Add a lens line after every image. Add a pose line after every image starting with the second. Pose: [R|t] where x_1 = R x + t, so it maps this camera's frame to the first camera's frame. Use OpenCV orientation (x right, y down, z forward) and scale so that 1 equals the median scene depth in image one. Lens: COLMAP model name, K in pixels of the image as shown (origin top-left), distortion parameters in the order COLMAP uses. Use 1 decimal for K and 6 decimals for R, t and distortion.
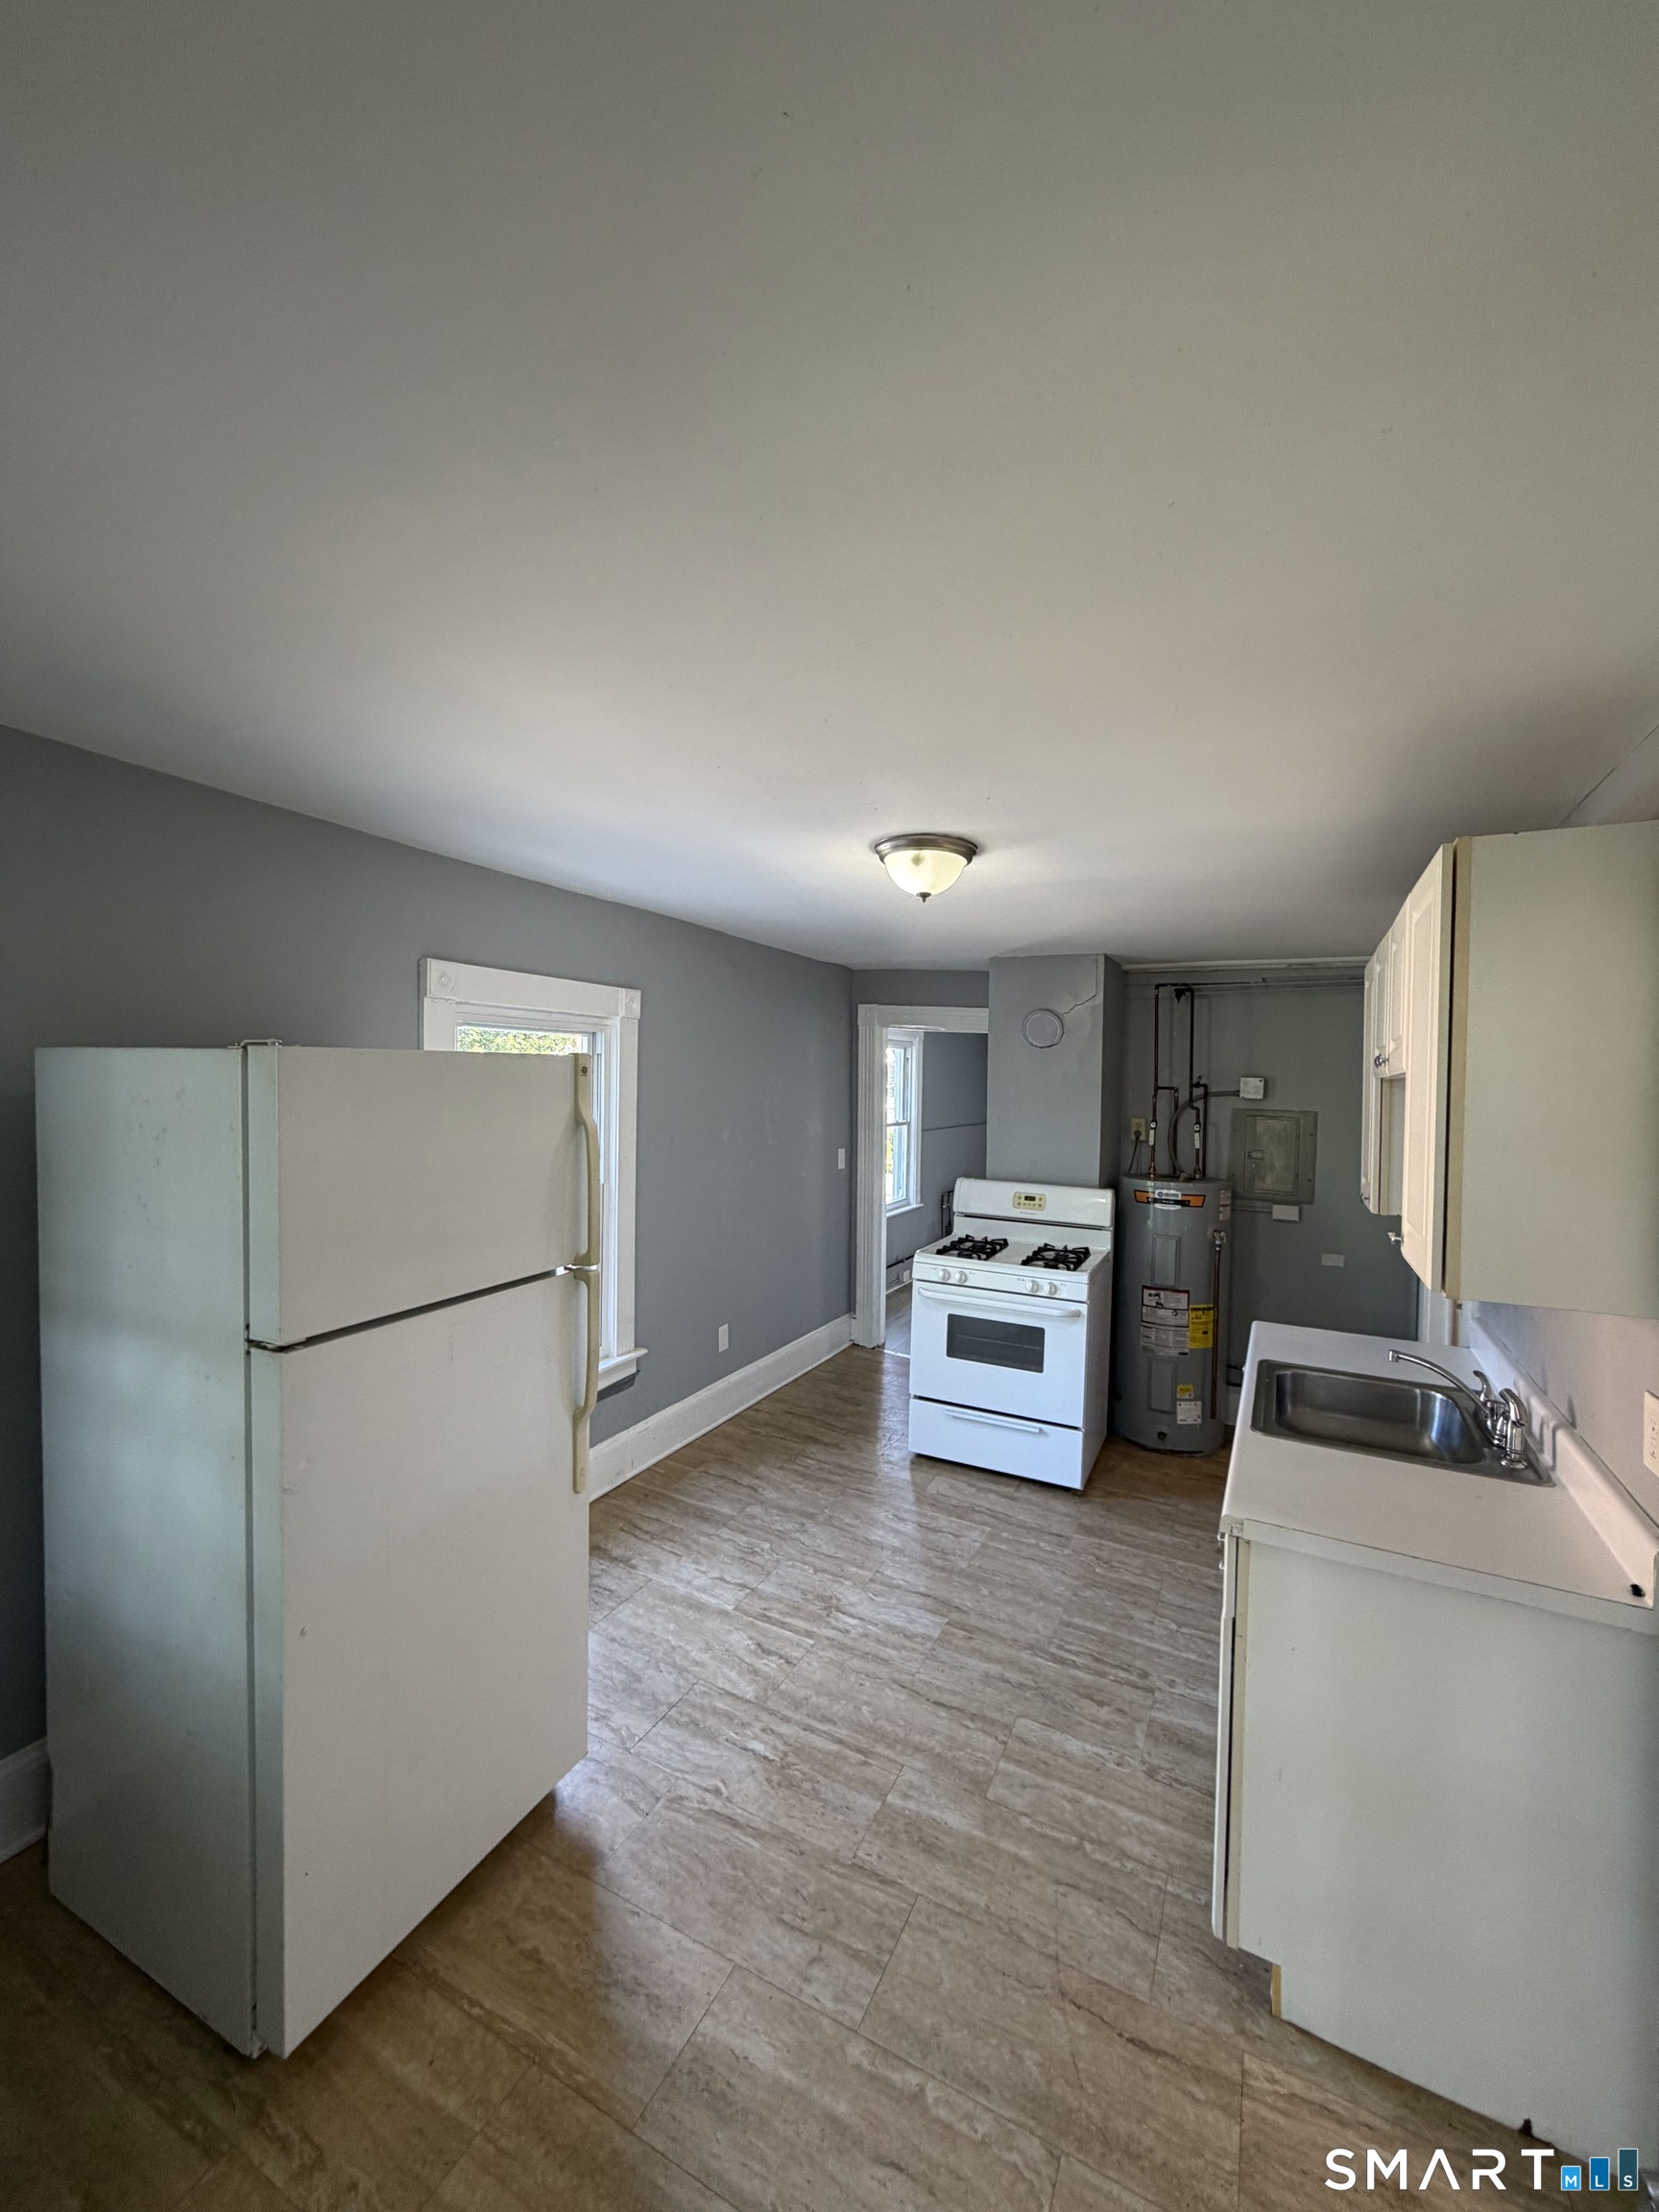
lens RADIAL K [[889.3, 0, 824.8], [0, 889.3, 1102.3], [0, 0, 1]] dist [0.002576, 0.000384]
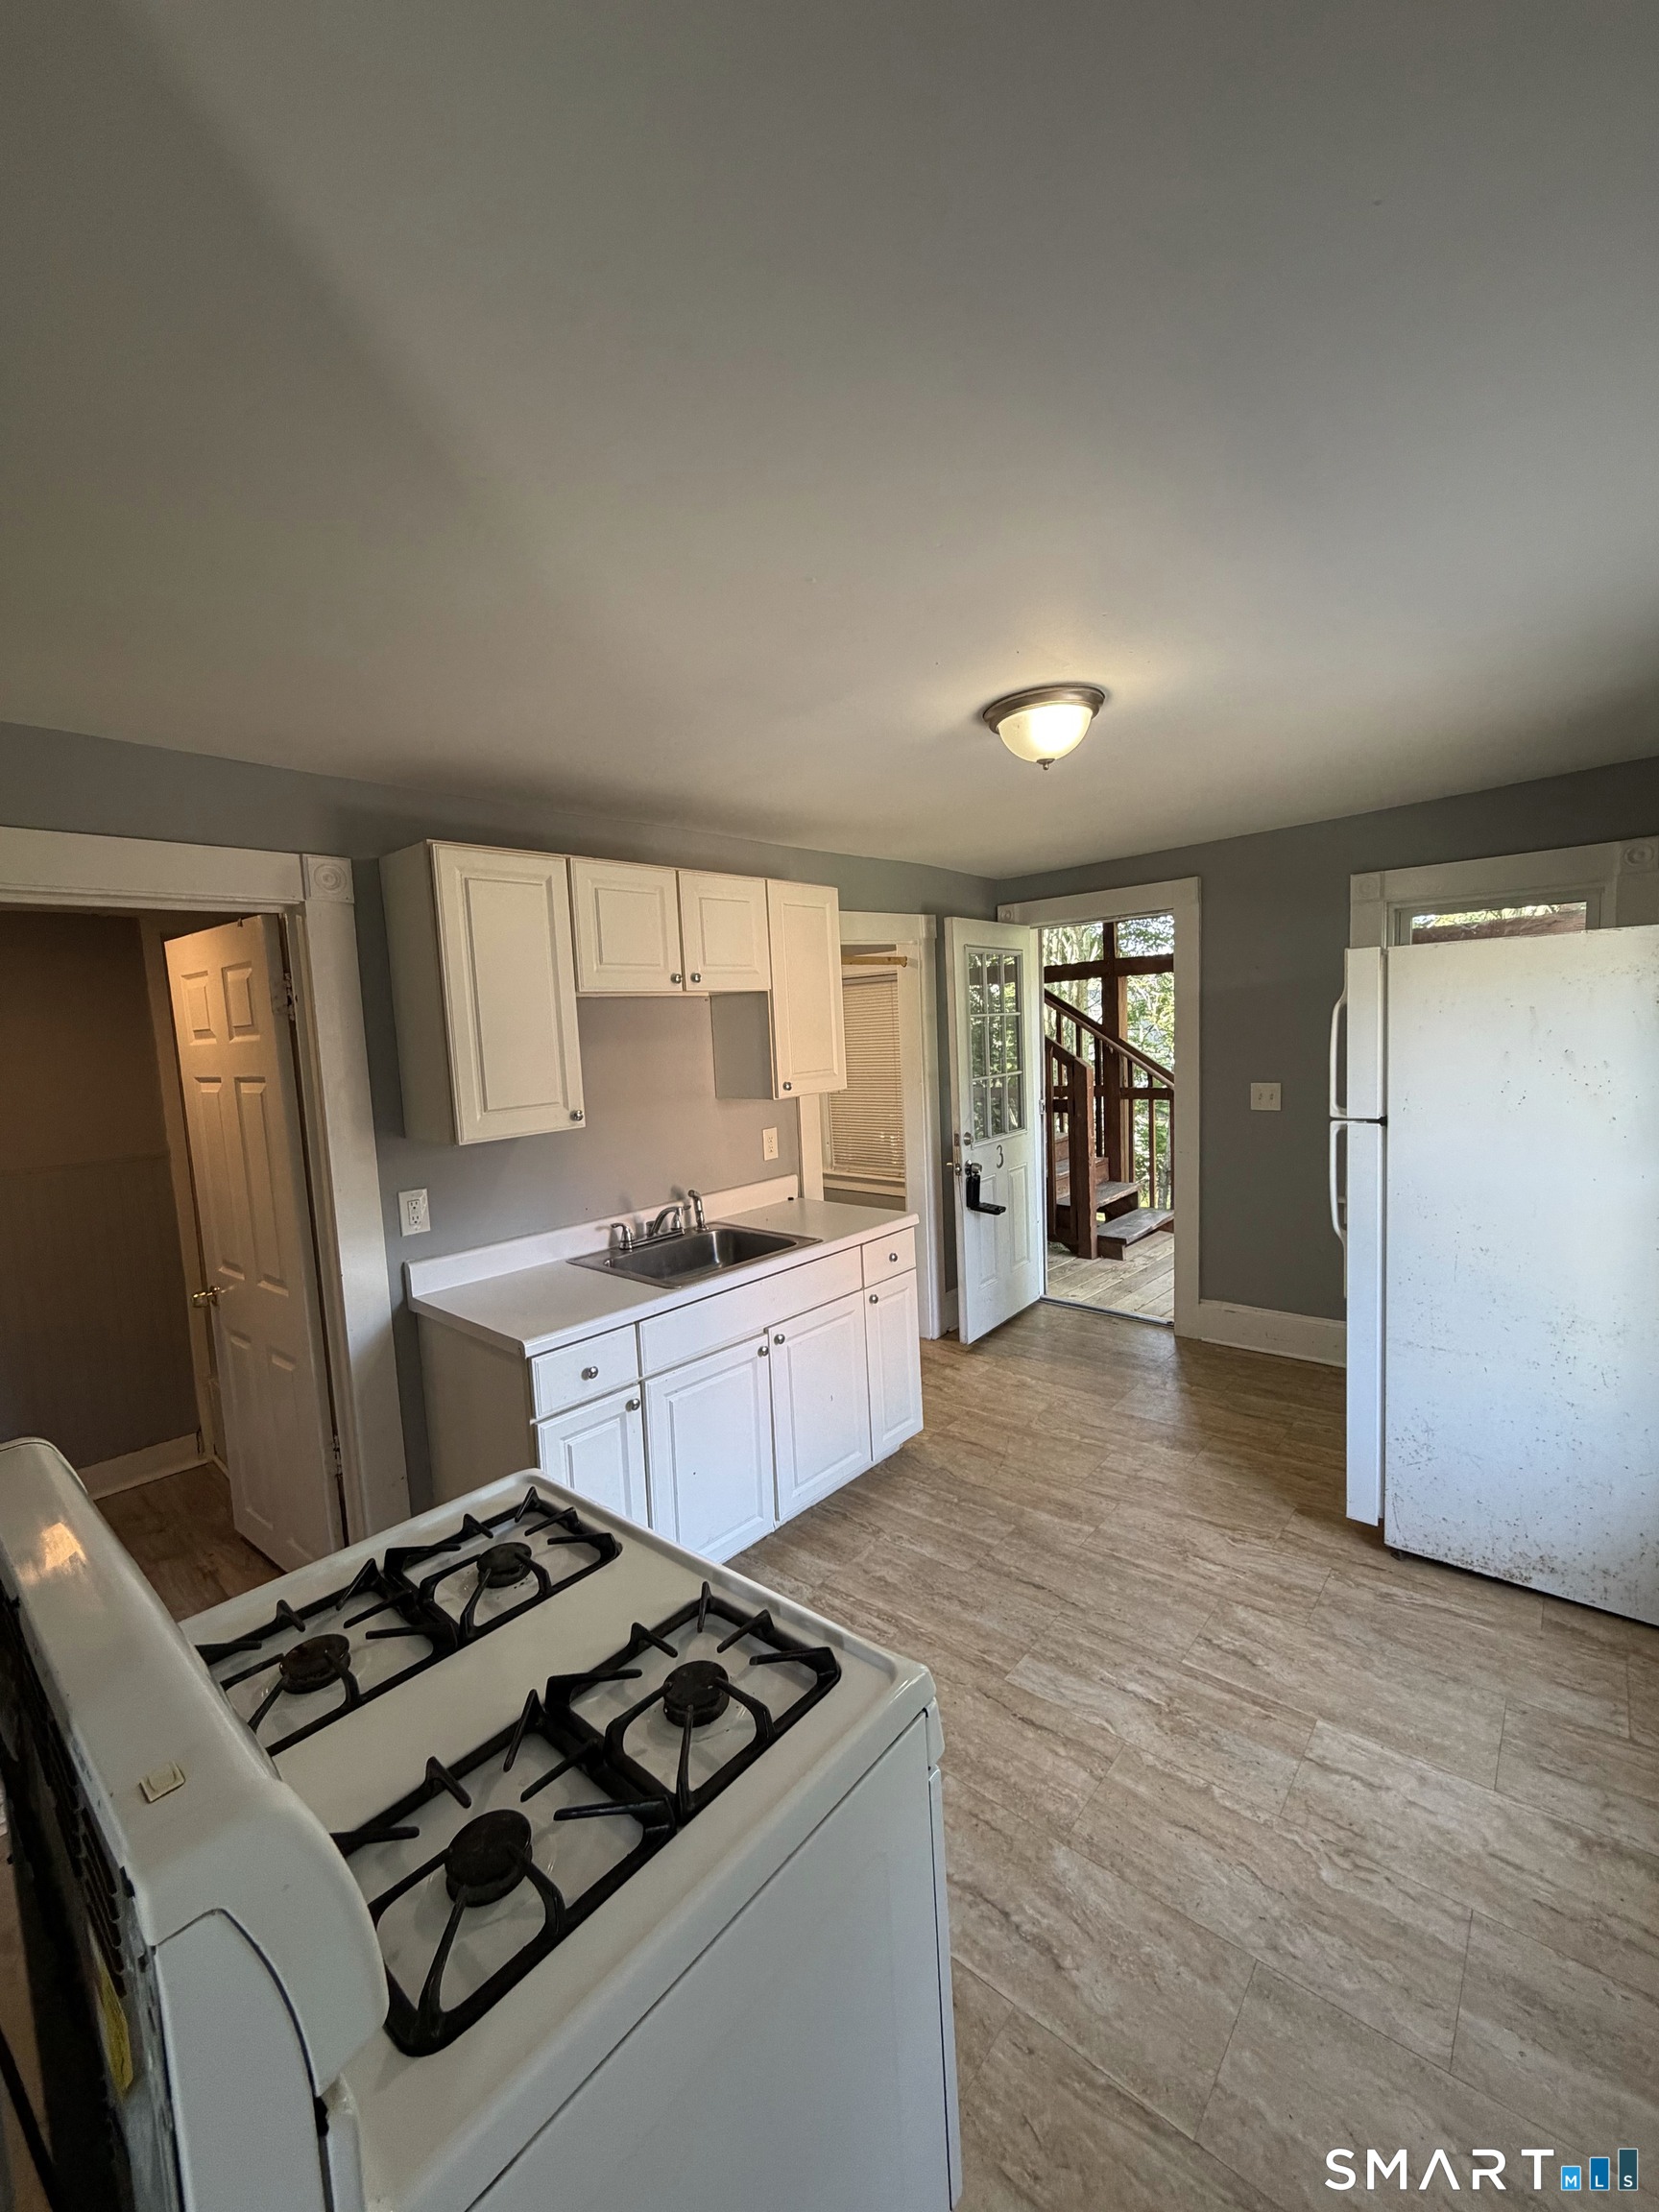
lens RADIAL K [[889.3, 0, 833.2], [0, 889.3, 1103.8], [0, 0, 1]] dist [0.002576, 0.000384]
pose [[-0.971870, 0.004272, 0.235478, 0.104920], [0.034600, 0.991577, 0.124812, -0.013764], [-0.232961, 0.129448, -0.963832, 1.807003]]
